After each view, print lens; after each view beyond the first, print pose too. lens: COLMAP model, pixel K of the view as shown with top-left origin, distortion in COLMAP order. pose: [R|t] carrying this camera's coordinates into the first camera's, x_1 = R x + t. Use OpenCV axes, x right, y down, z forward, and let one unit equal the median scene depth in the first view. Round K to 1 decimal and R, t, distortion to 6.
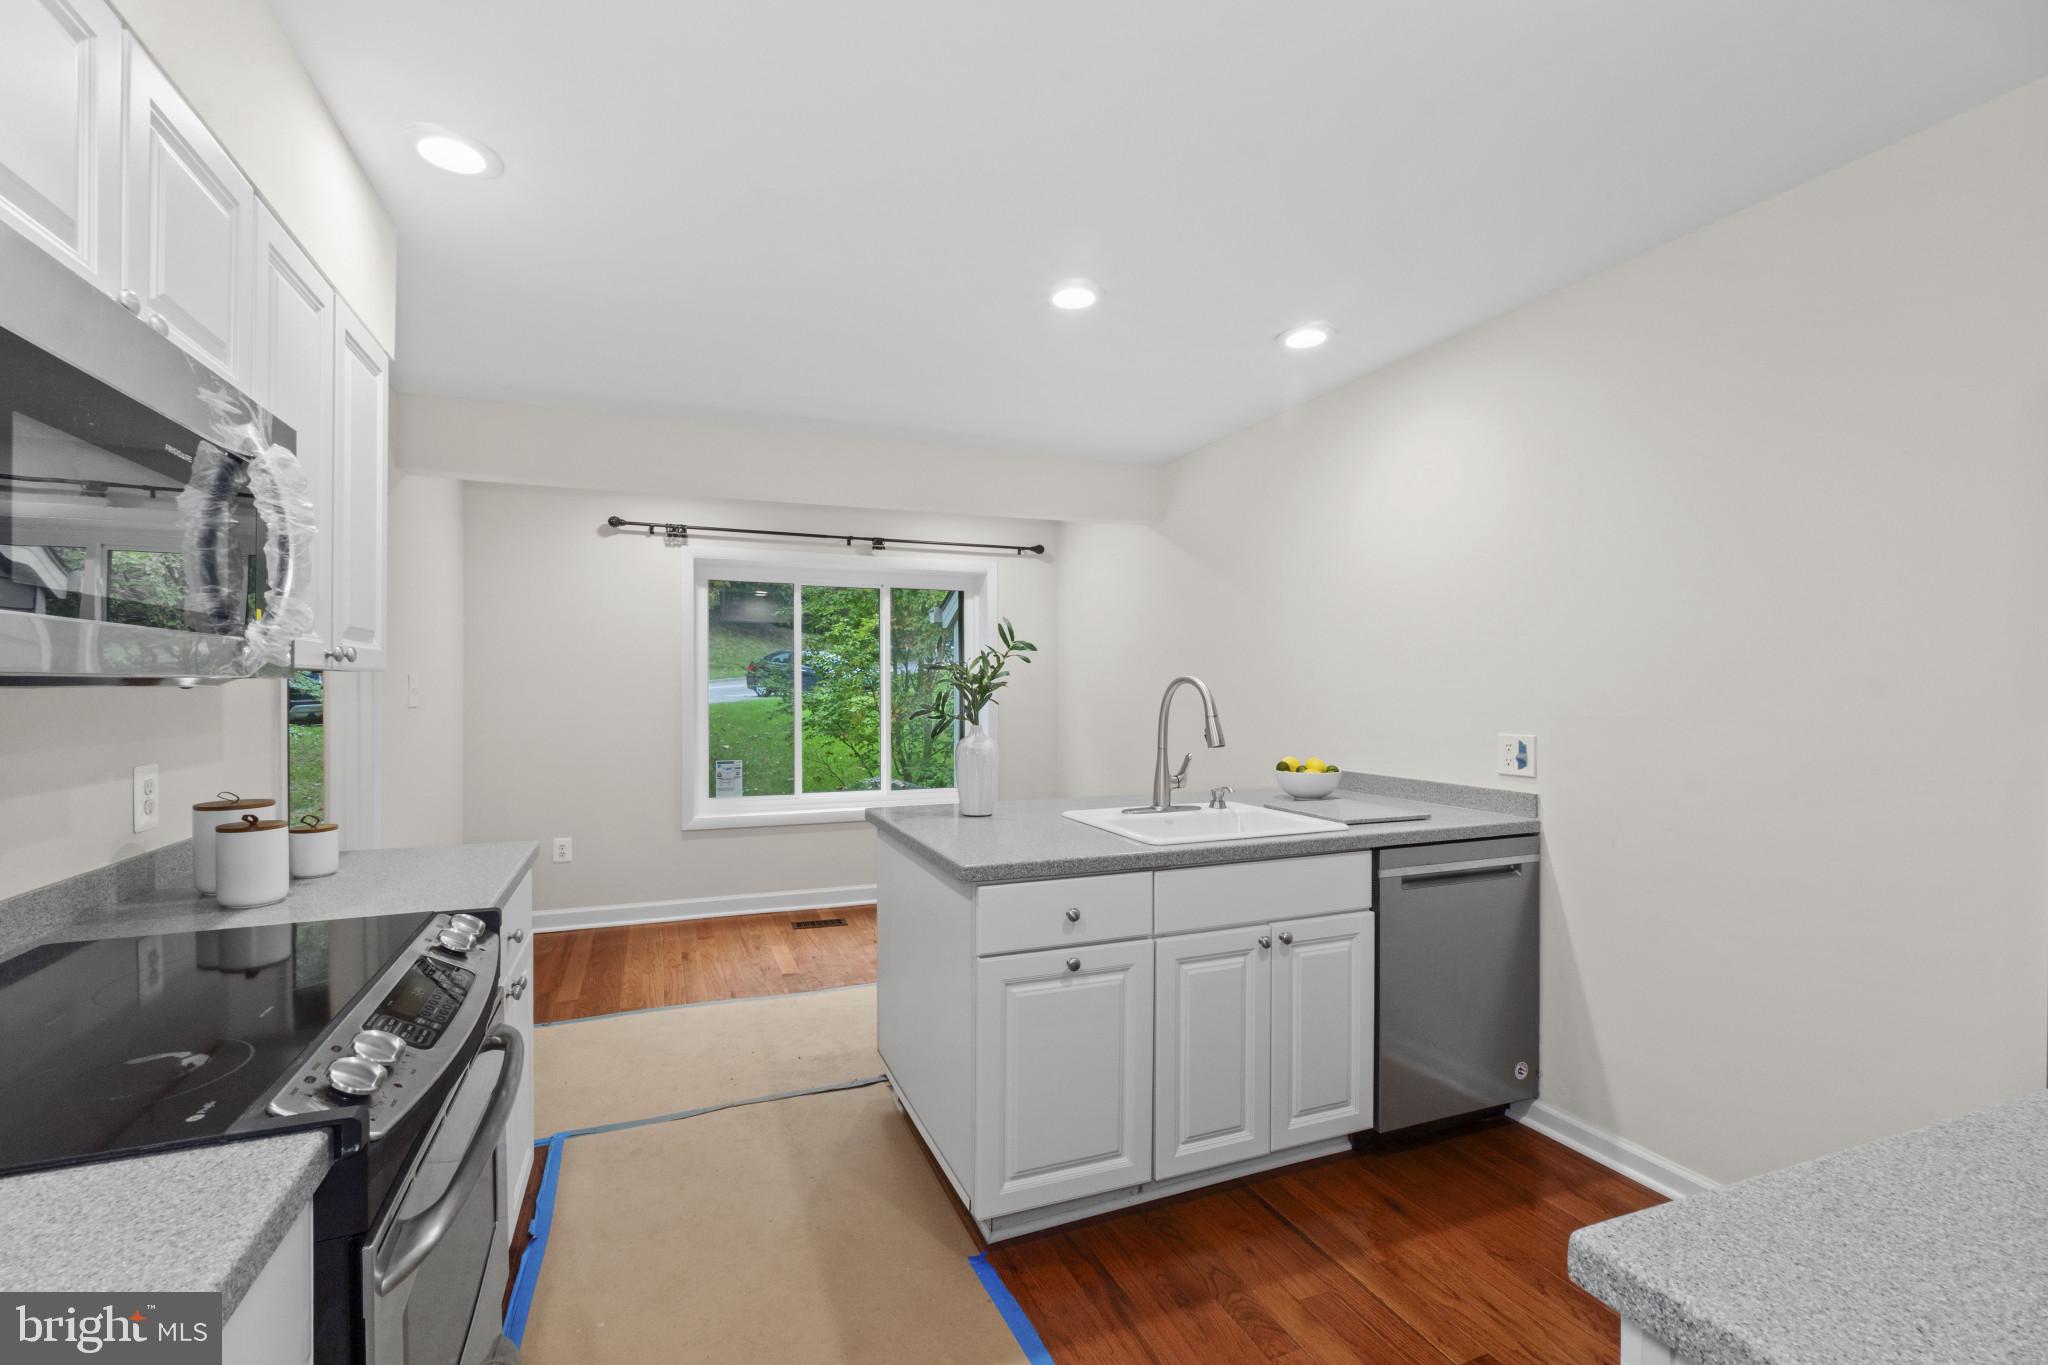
lens RADIAL K [[894.7, 0, 1007.9], [0, 894.7, 686.0], [0, 0, 1]] dist [-0.003958, 0.000639]
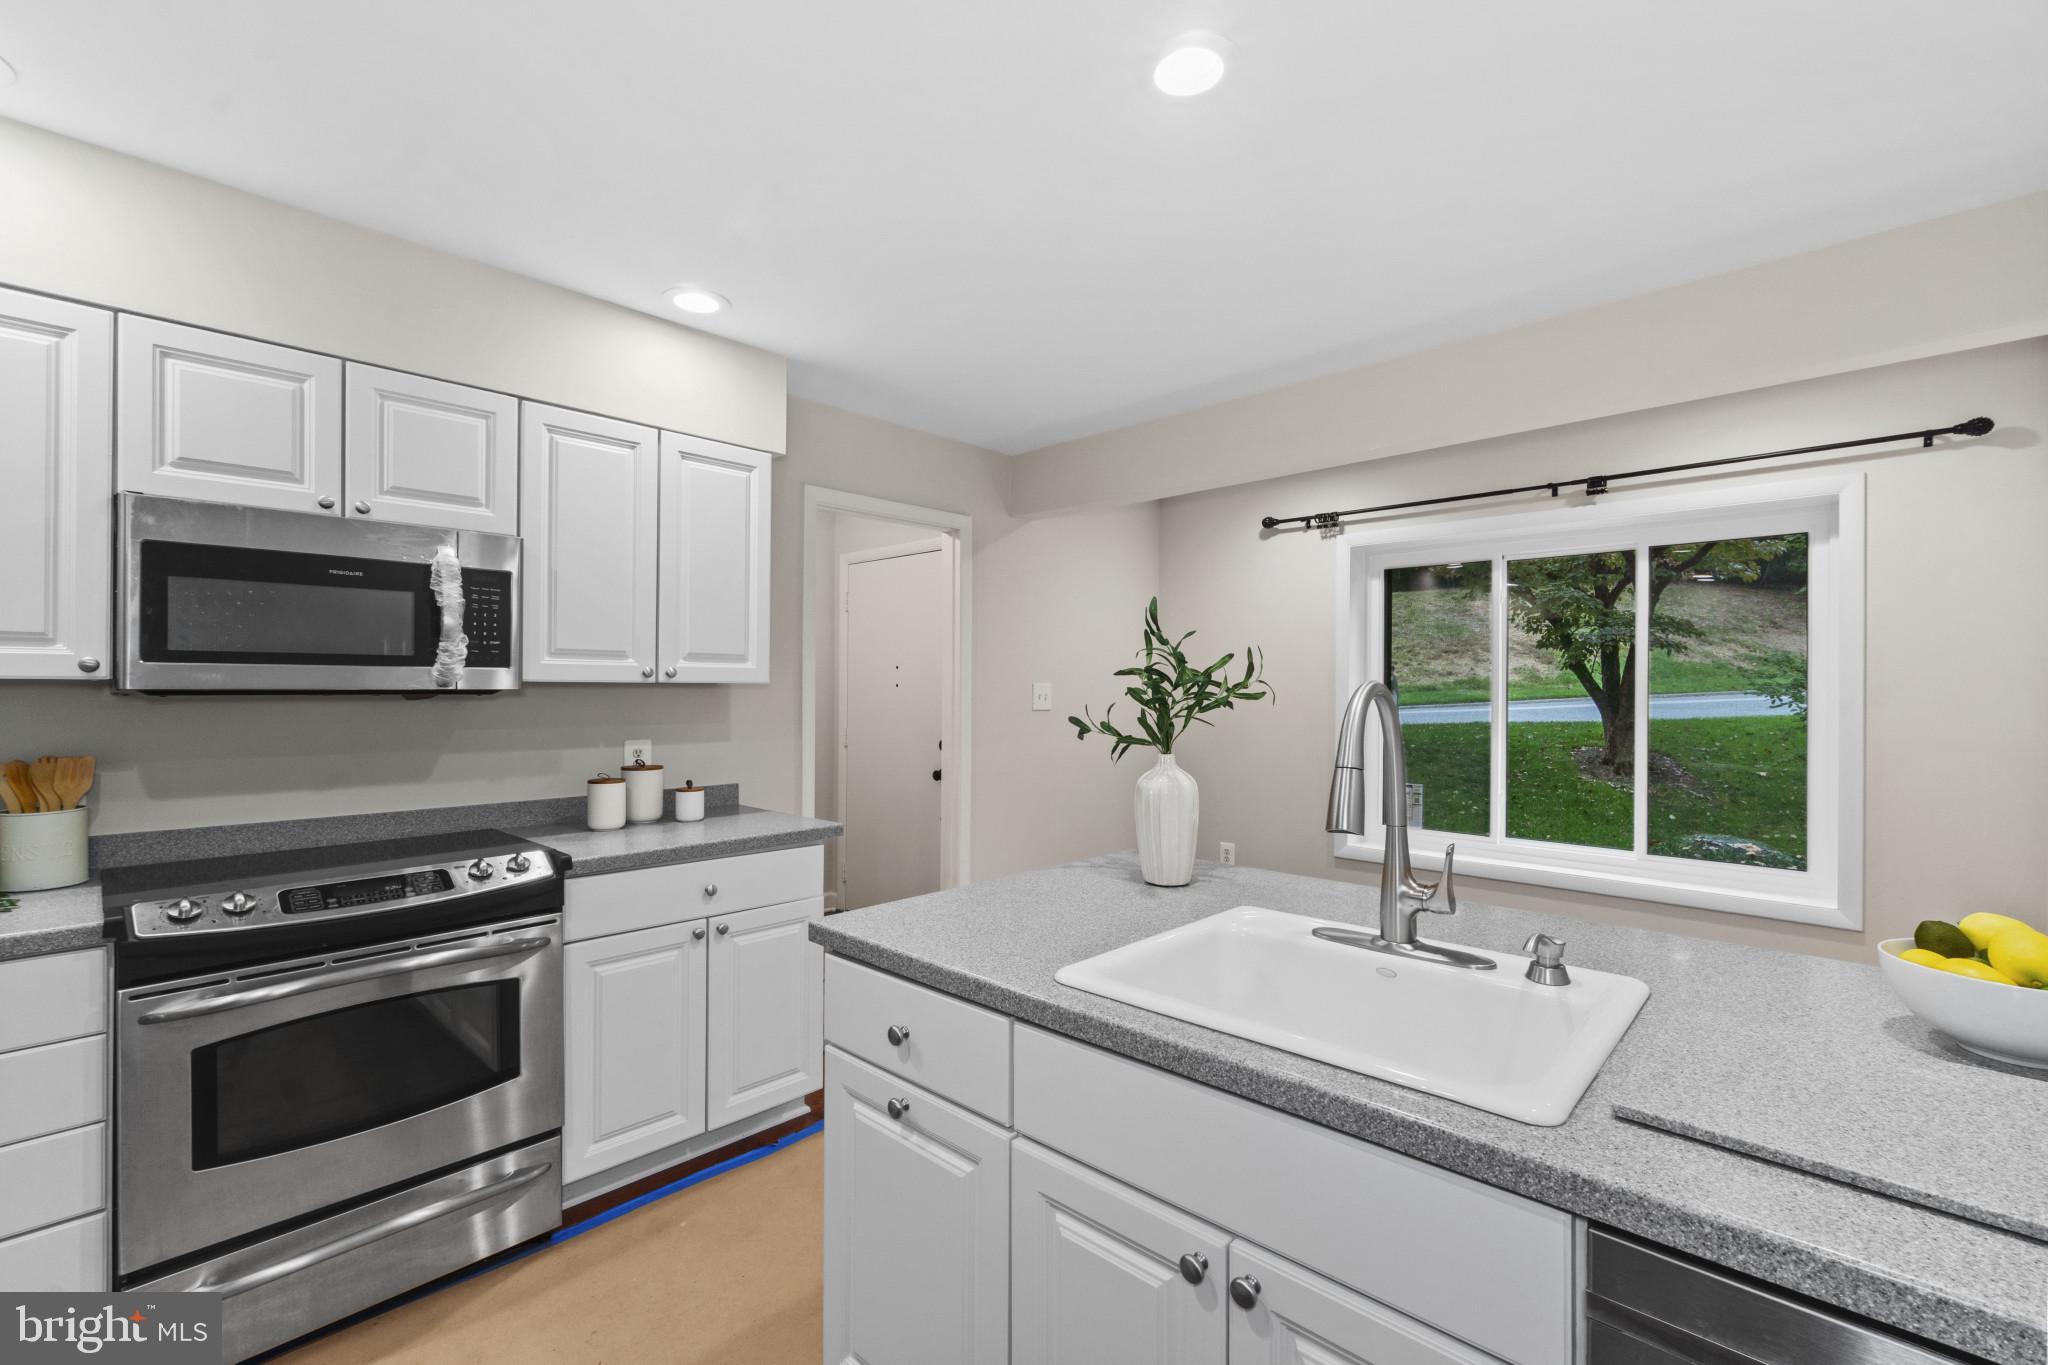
lens RADIAL K [[894.7, 0, 1009.3], [0, 894.7, 688.0], [0, 0, 1]] dist [-0.003958, 0.000639]
pose [[0.406386, -0.000379, -0.913701, 0.316581], [-0.002707, 0.999995, -0.001619, -0.003584], [0.913697, 0.003132, 0.406383, 0.346174]]
